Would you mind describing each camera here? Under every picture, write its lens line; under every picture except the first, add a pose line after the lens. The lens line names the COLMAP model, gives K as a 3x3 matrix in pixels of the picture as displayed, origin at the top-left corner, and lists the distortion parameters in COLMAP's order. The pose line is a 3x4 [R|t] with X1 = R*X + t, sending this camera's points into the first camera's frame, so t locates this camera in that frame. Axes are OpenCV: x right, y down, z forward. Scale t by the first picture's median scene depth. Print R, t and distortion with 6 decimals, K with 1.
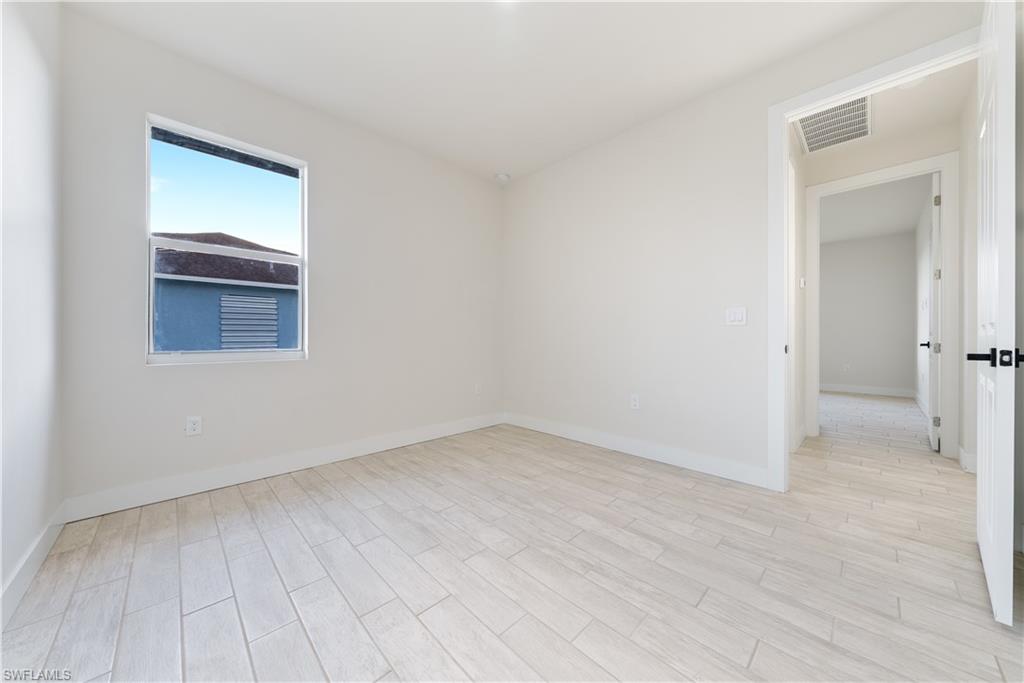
lens RADIAL K [[349.4, 0, 509.8], [0, 349.4, 341.4], [0, 0, 1]] dist [0.008572, -0.000589]
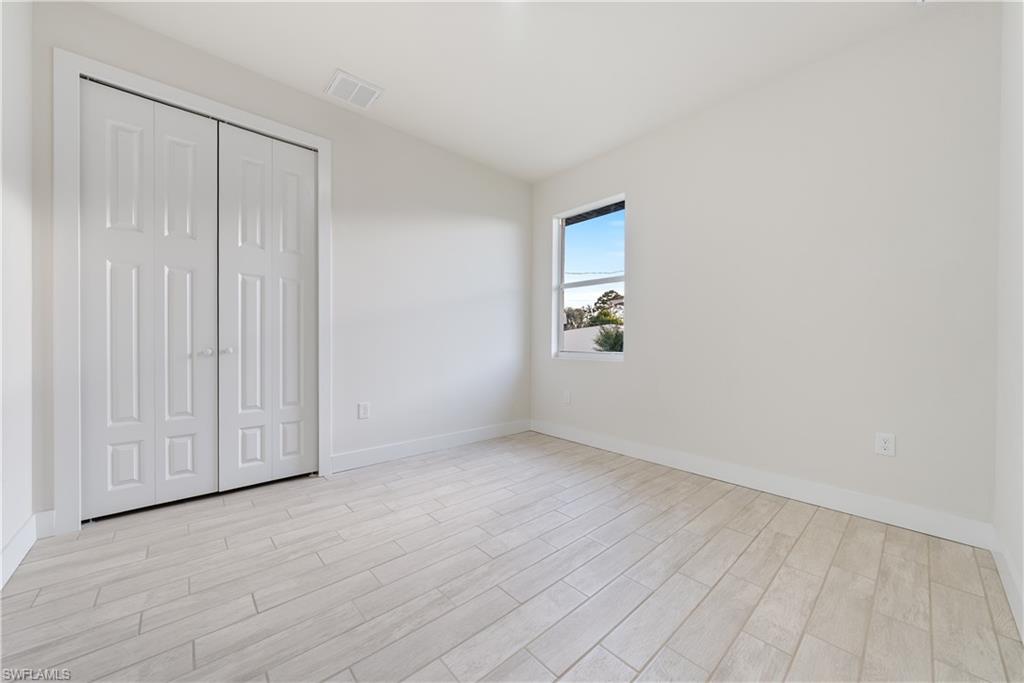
lens RADIAL K [[368.6, 0, 505.4], [0, 368.6, 336.9], [0, 0, 1]] dist [0.000583, -0.000238]
pose [[-0.042175, -0.016278, -0.998978, 0.683948], [-0.017252, 0.999730, -0.015562, -0.000235], [0.998961, 0.016578, -0.042444, 0.687778]]
